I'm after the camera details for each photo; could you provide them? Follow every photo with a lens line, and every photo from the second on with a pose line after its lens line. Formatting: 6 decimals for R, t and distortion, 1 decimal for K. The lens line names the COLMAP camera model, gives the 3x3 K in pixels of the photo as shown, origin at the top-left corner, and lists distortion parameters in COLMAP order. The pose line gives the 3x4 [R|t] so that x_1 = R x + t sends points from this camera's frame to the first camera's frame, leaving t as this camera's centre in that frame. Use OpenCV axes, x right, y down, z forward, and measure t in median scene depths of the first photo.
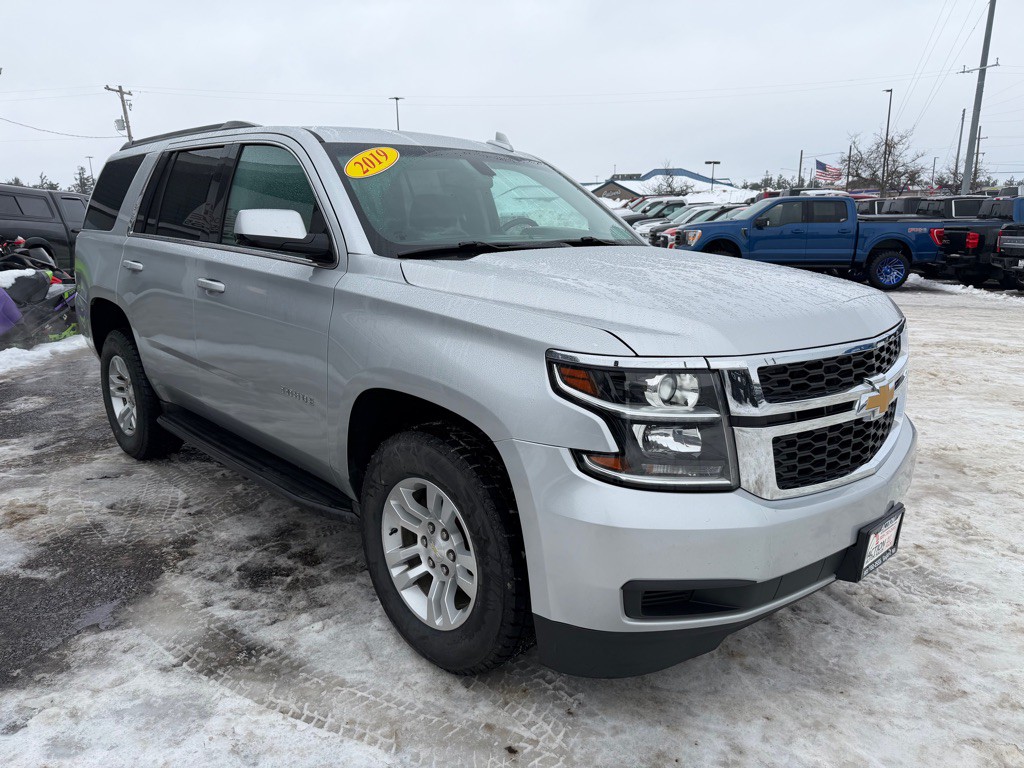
lens RADIAL K [[741.0, 0, 512.0], [0, 741.0, 384.0], [0, 0, 1]] dist [0.002287, -0.005252]
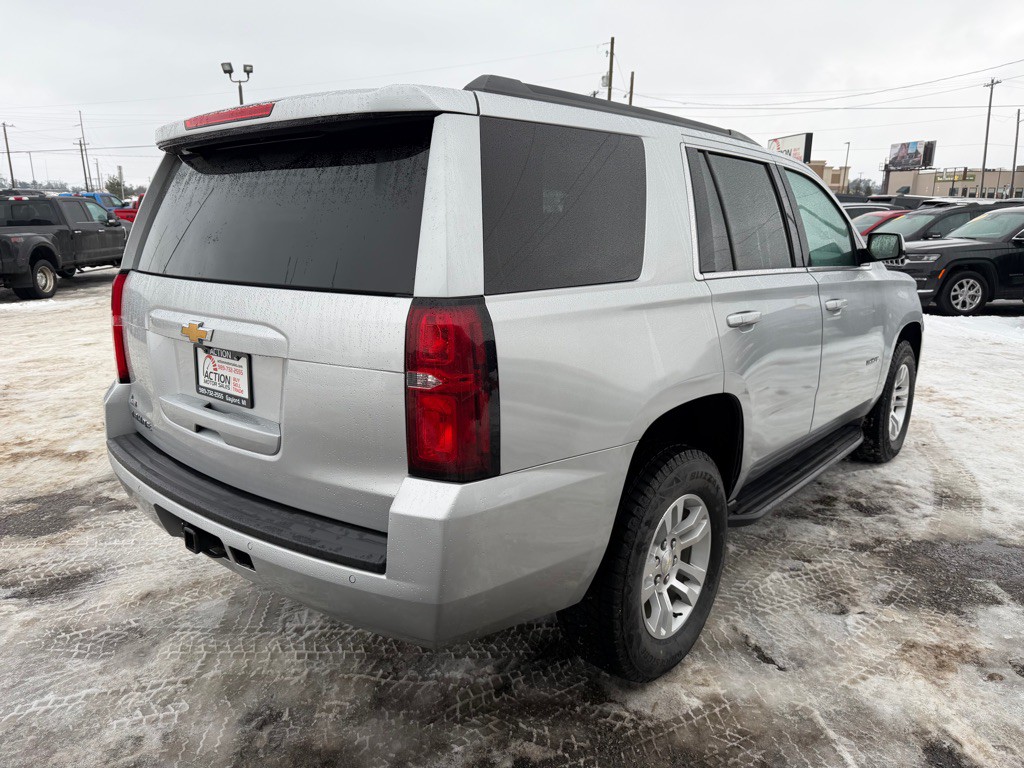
lens RADIAL K [[722.6, 0, 505.7], [0, 722.6, 387.8], [0, 0, 1]] dist [0.006502, -0.004679]
pose [[-0.093335, -0.224006, 0.970108, -1.485932], [0.211651, 0.947627, 0.239178, -0.394432], [-0.972878, 0.227648, -0.041035, 1.634859]]
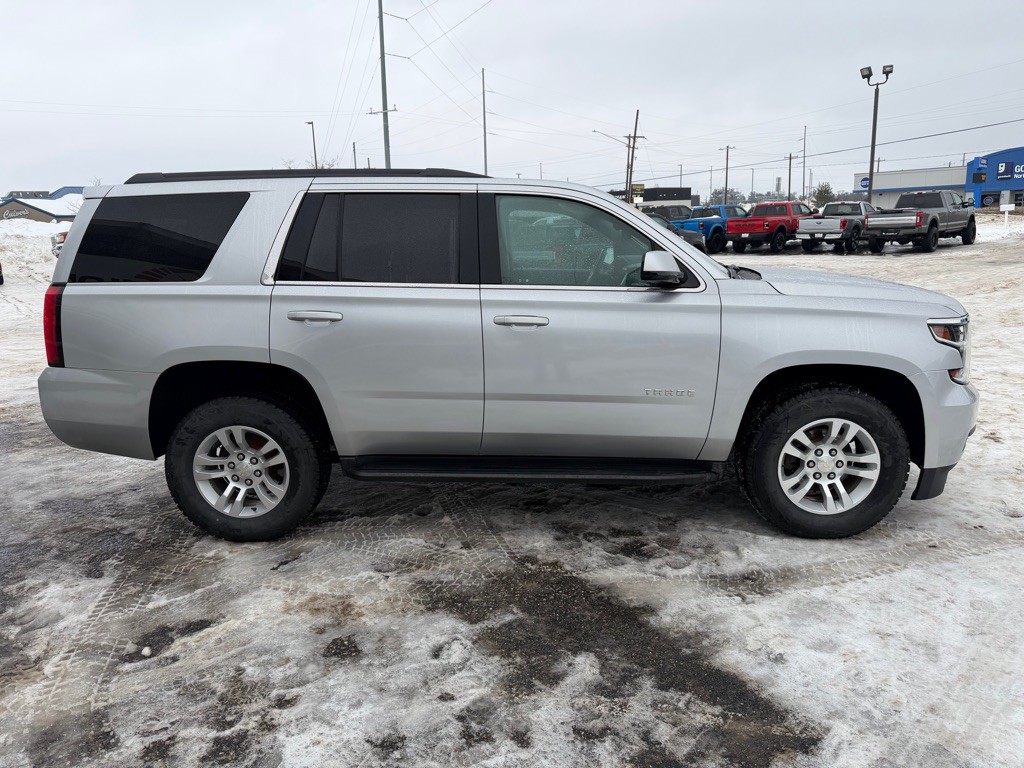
lens RADIAL K [[719.5, 0, 521.2], [0, 719.5, 381.9], [0, 0, 1]] dist [0.000595, -0.005677]
pose [[0.720698, -0.157898, 0.675028, -1.222093], [0.171636, 0.984042, 0.046932, -0.099592], [-0.671666, 0.082035, 0.736298, 0.238417]]
